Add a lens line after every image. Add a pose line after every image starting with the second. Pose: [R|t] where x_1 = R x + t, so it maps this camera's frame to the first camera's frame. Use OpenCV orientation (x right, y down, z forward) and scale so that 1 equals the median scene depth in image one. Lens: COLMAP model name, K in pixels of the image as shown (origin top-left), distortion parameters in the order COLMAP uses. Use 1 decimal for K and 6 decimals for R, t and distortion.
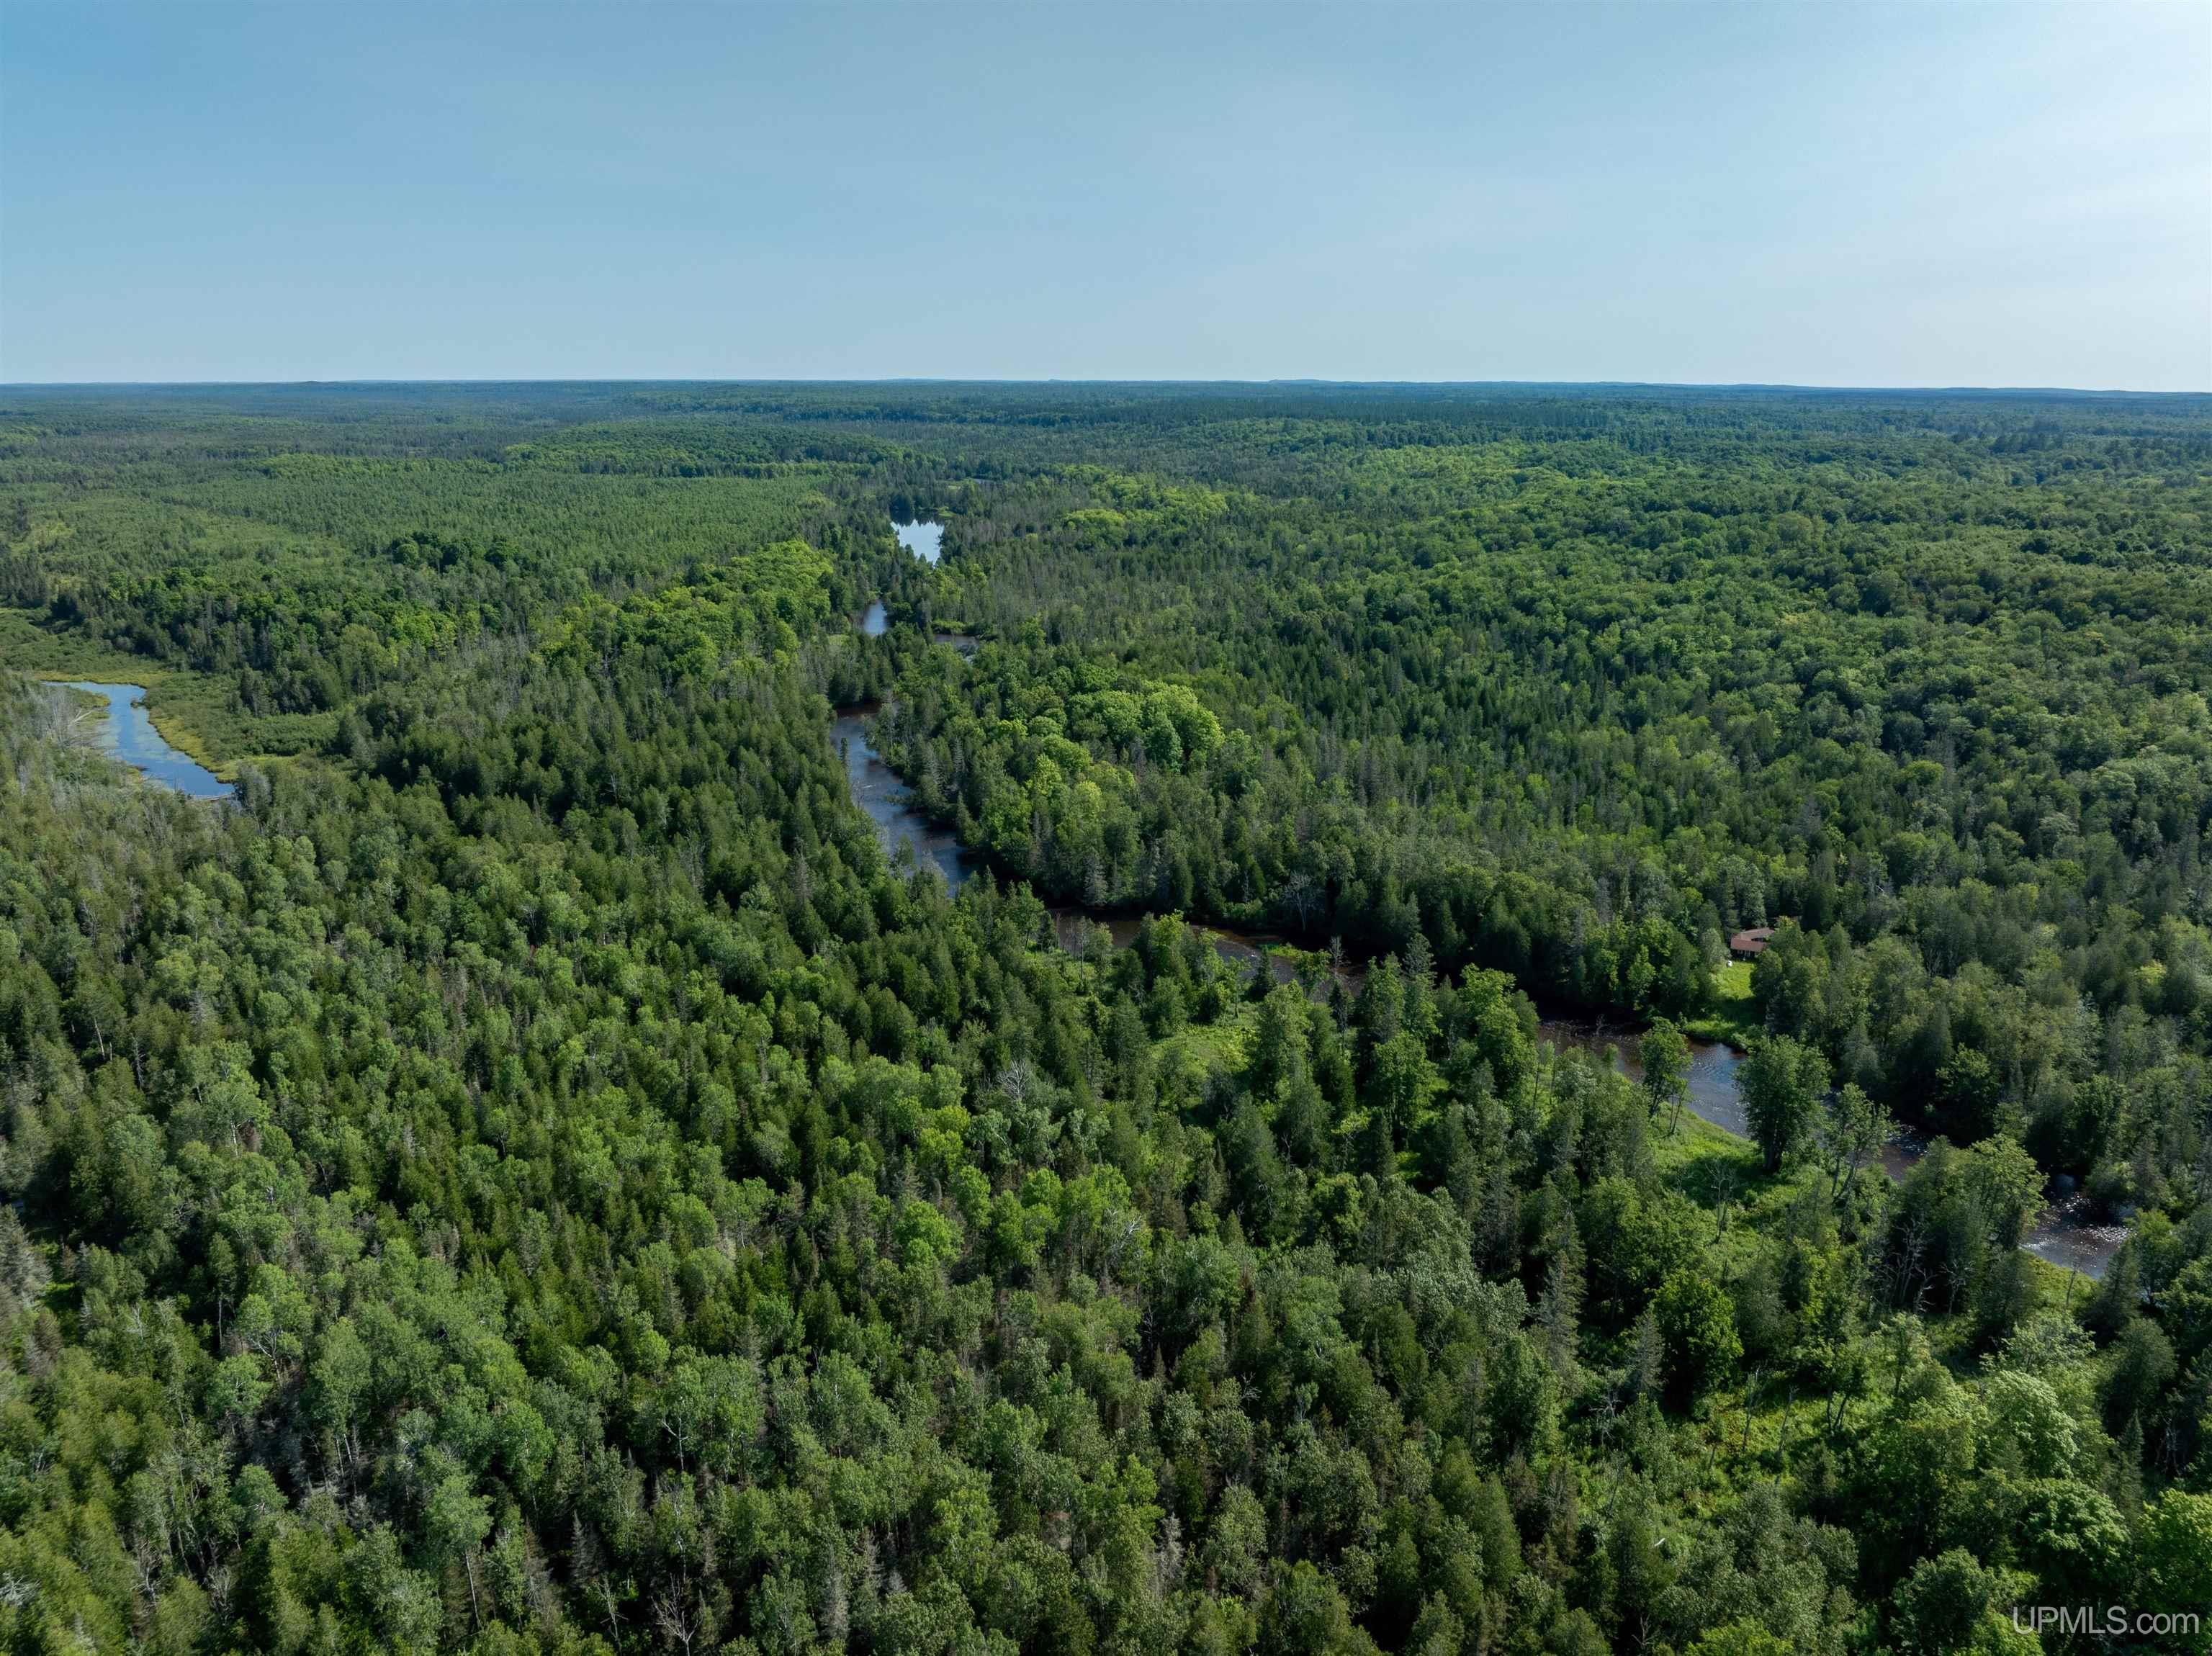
lens RADIAL K [[1557.9, 0, 1113.2], [0, 1557.9, 825.7], [0, 0, 1]] dist [-0.035022, -0.002019]
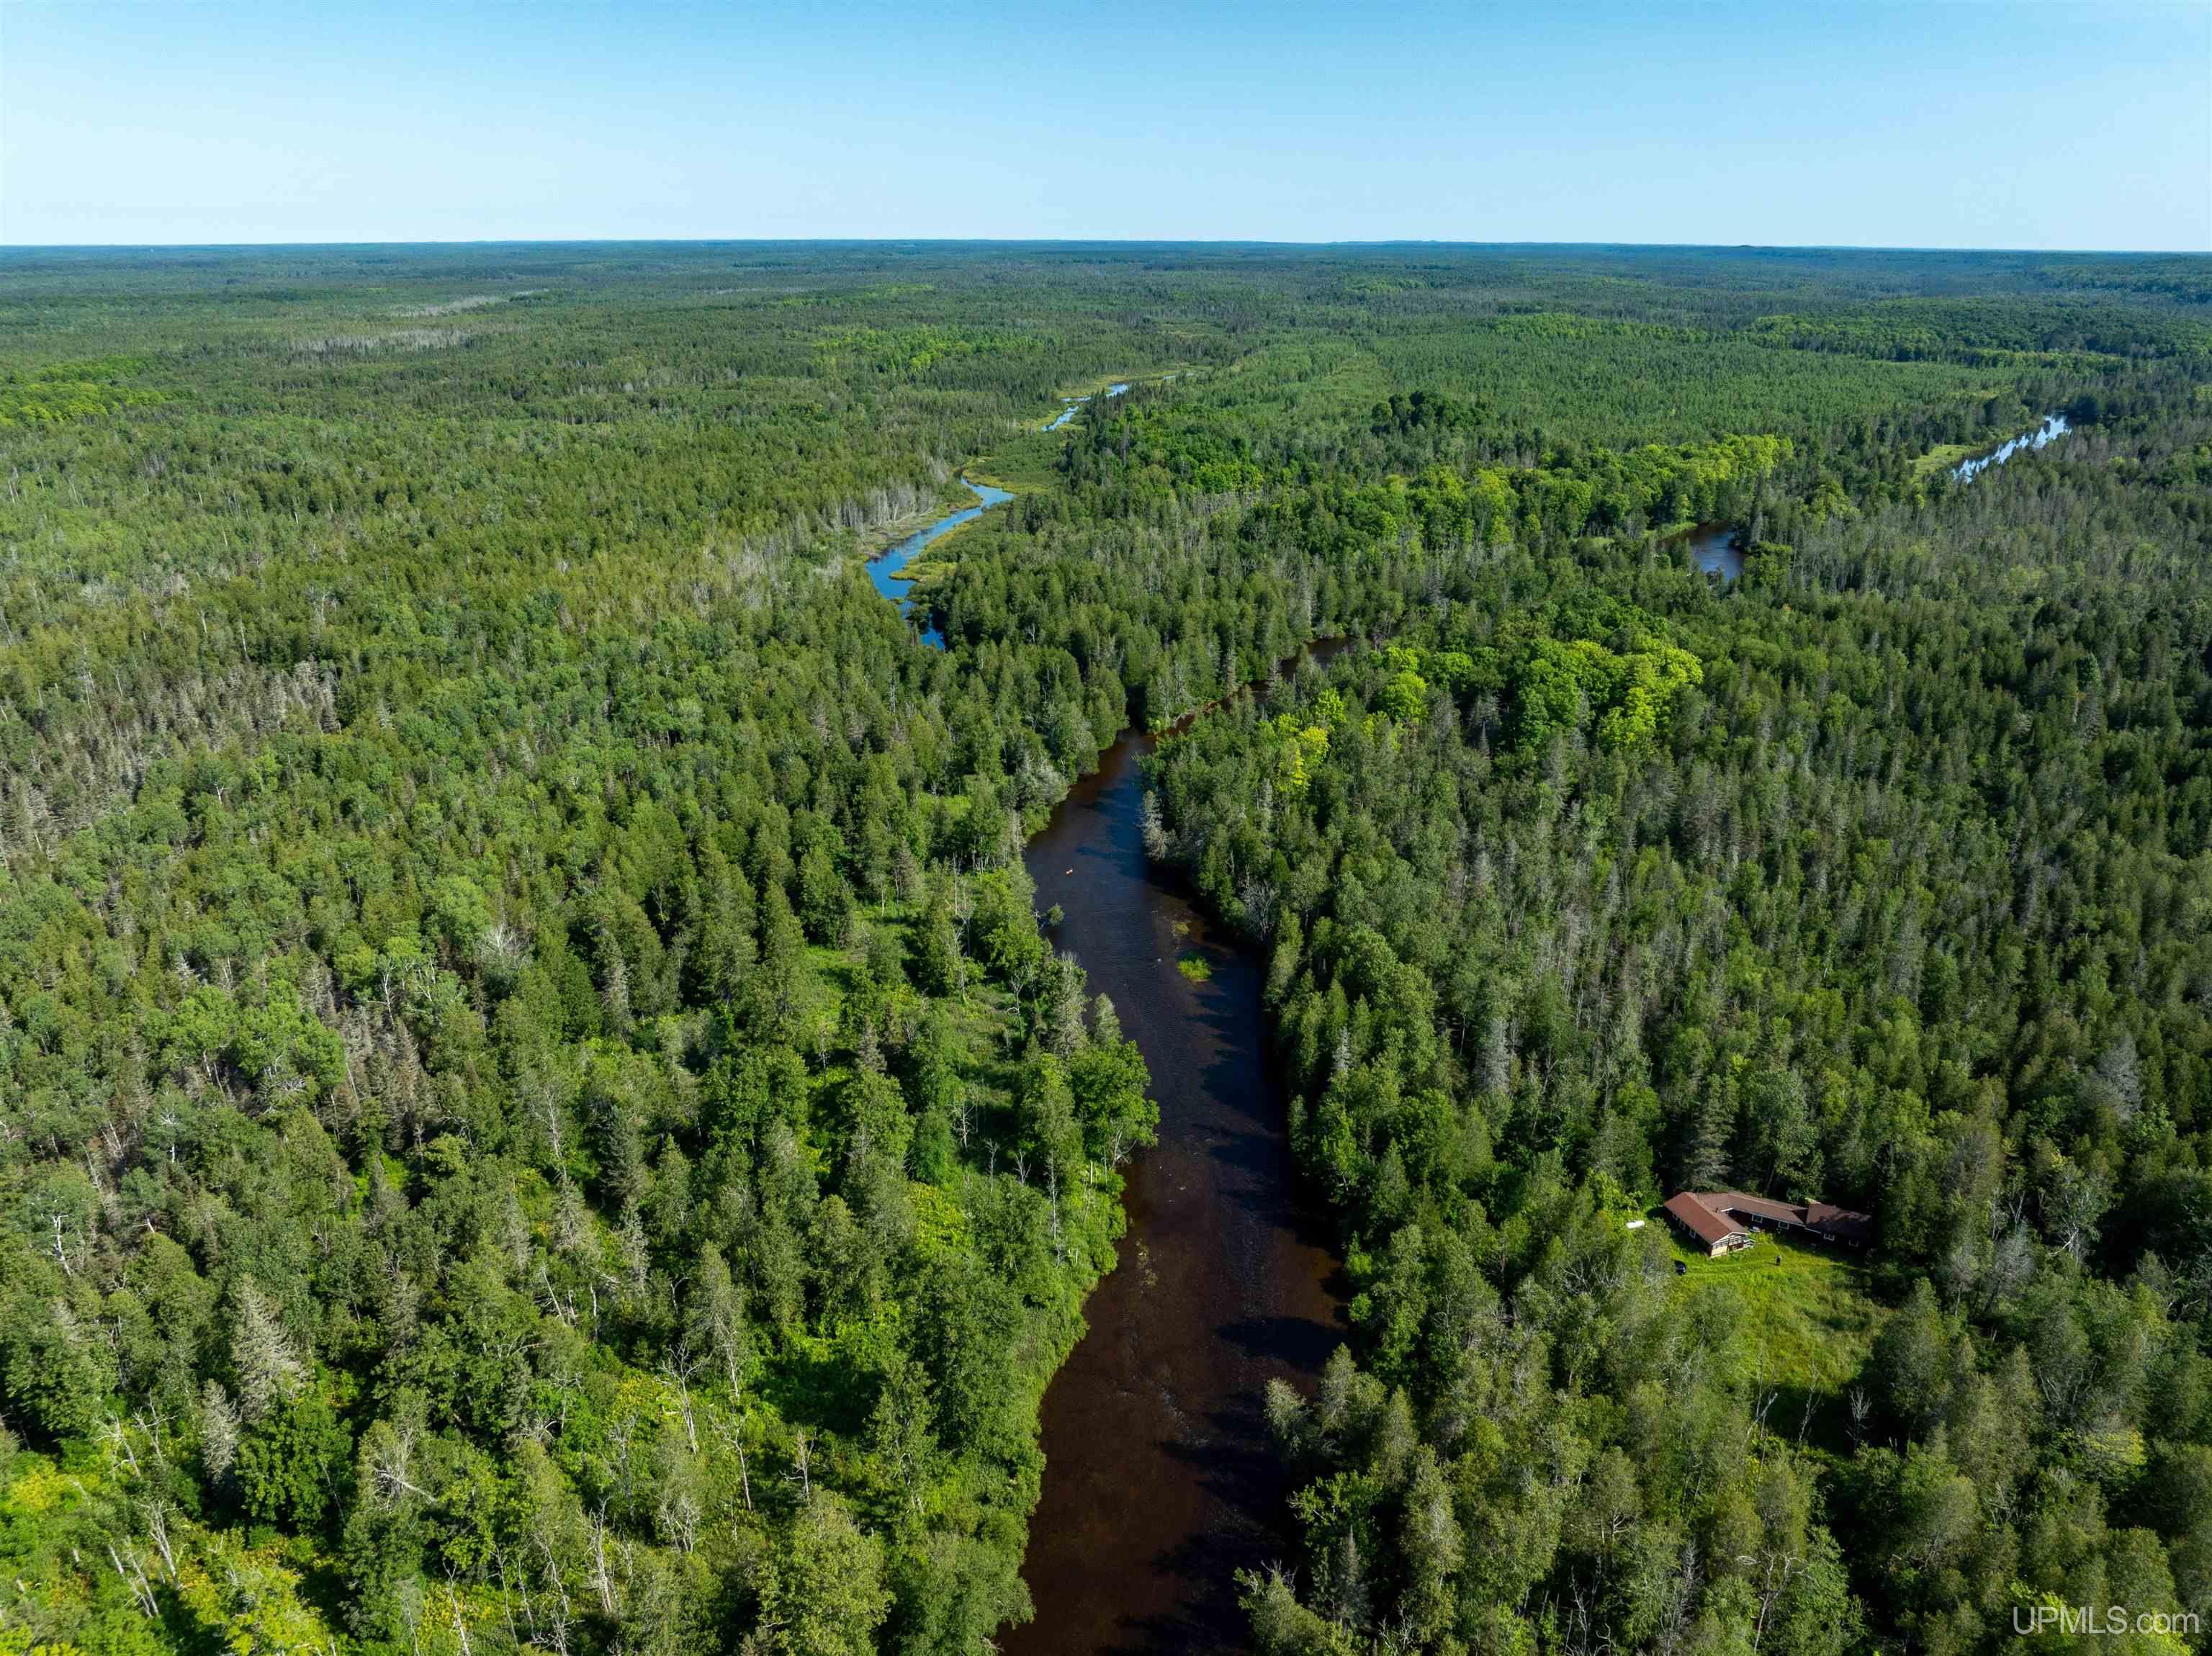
lens RADIAL K [[1557.9, 0, 1112.3], [0, 1557.9, 831.3], [0, 0, 1]] dist [-0.035022, -0.002019]
pose [[0.653814, 0.268072, -0.707577, 0.374997], [-0.209065, 0.962735, 0.171562, -0.068661], [0.727200, 0.035760, 0.685494, 0.247783]]
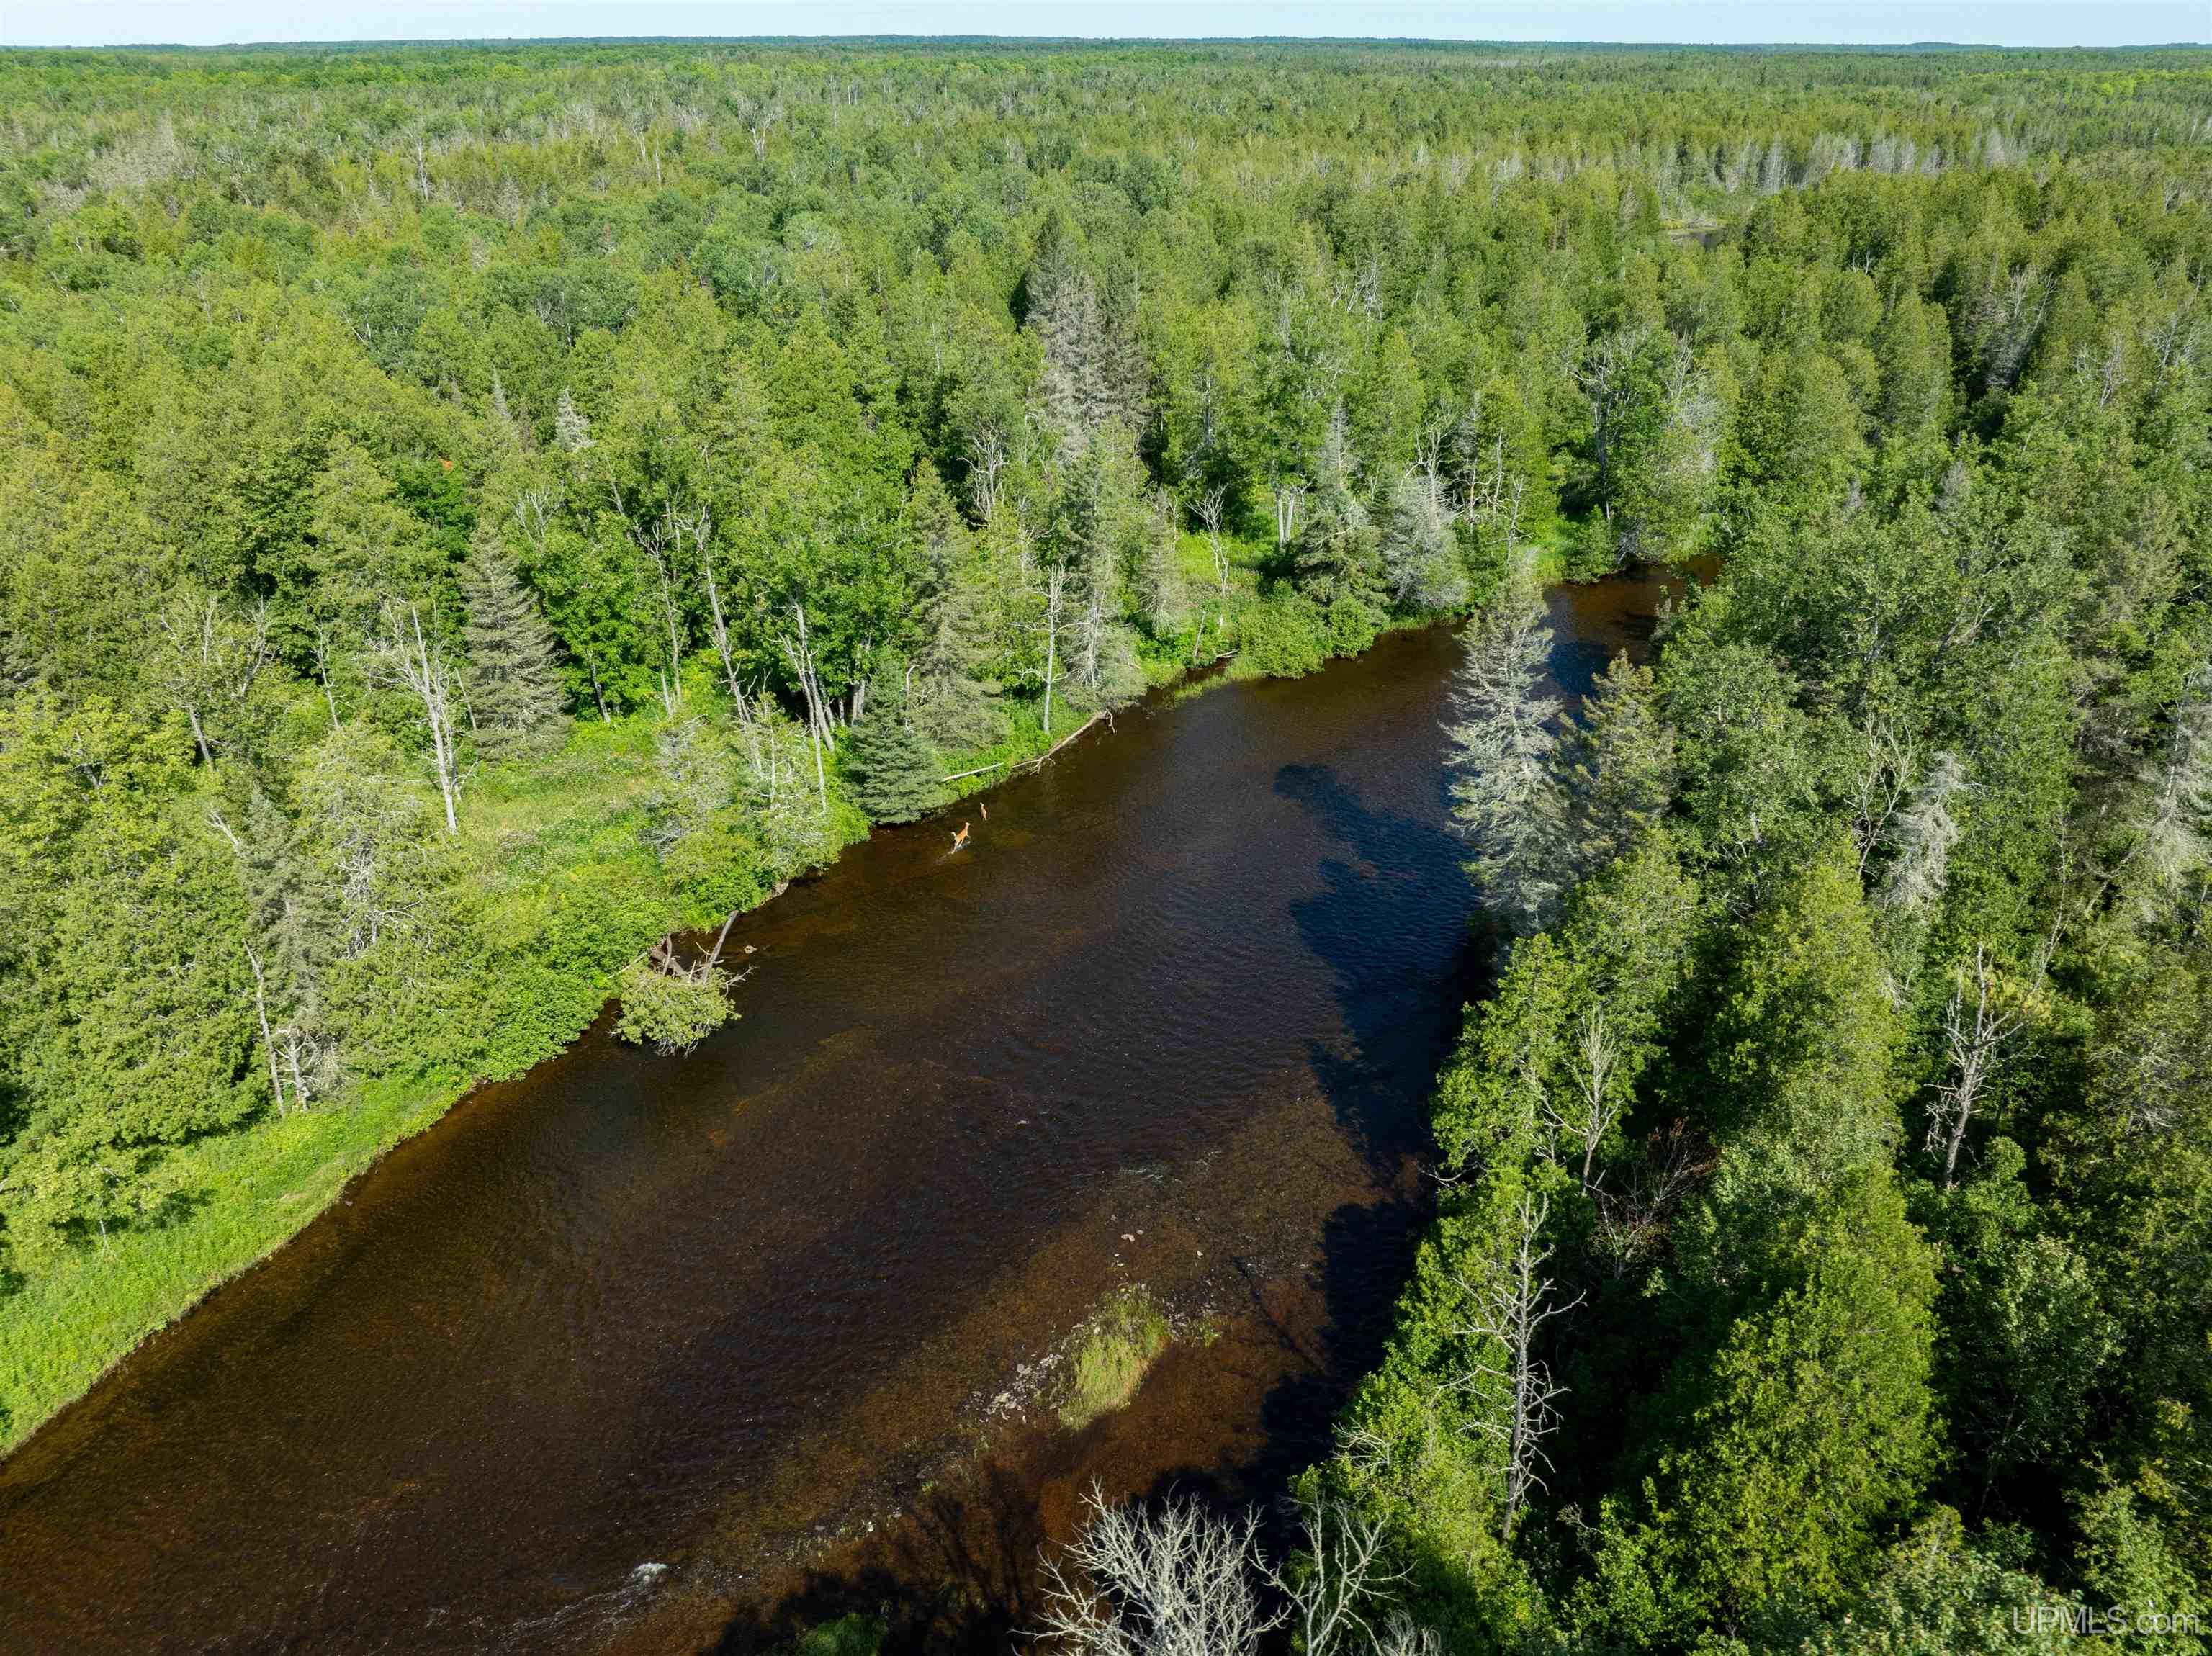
lens RADIAL K [[1557.9, 0, 1113.9], [0, 1557.9, 816.9], [0, 0, 1]] dist [-0.035022, -0.002019]
pose [[0.008317, 0.442264, -0.896846, 0.101720], [-0.277529, 0.862664, 0.422834, -0.016099], [0.960681, 0.245384, 0.129916, 0.593579]]
